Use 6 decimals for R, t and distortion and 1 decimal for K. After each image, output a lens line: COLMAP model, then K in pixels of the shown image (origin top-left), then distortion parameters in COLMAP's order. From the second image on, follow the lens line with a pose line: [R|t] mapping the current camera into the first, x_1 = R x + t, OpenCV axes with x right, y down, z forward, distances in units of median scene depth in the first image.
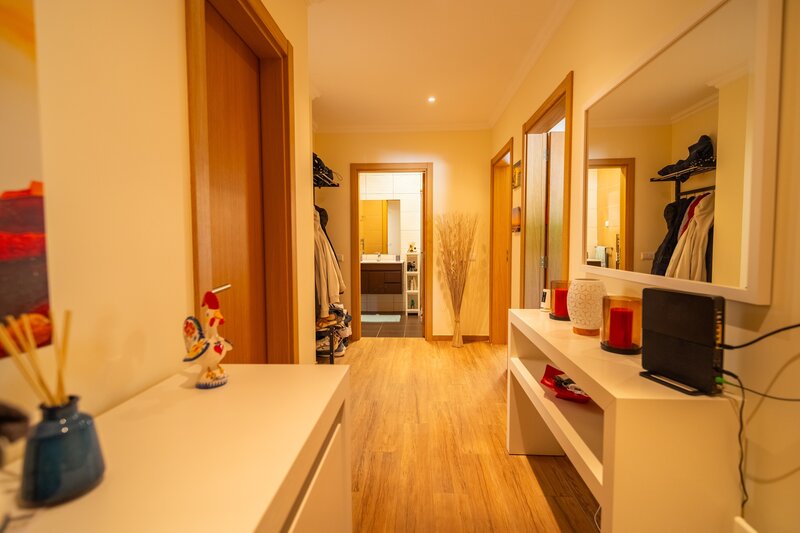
lens RADIAL K [[377.3, 0, 400.7], [0, 377.3, 262.8], [0, 0, 1]] dist [-0.000247, -0.001135]
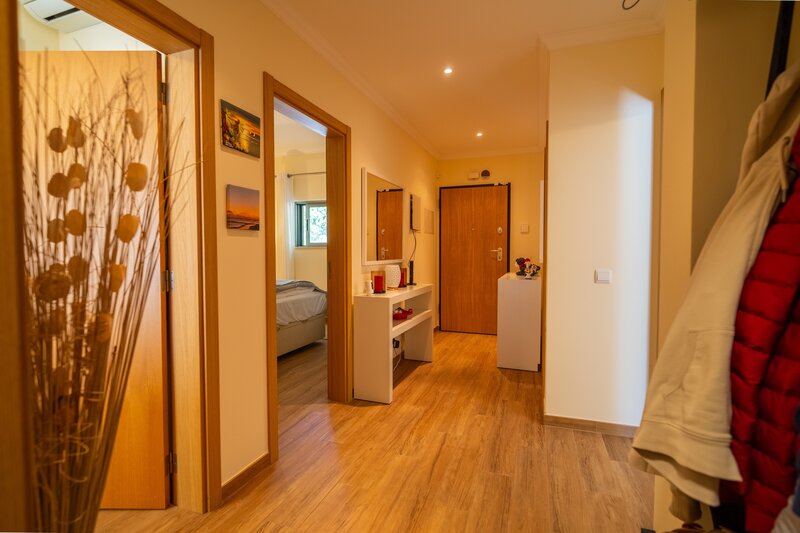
lens RADIAL K [[377.3, 0, 400.7], [0, 377.3, 262.8], [0, 0, 1]] dist [-0.000247, -0.001135]
pose [[-0.956268, -0.006078, 0.292429, -0.123963], [0.019977, 0.996092, 0.086030, -0.100811], [-0.291809, 0.088109, -0.952410, 1.974426]]
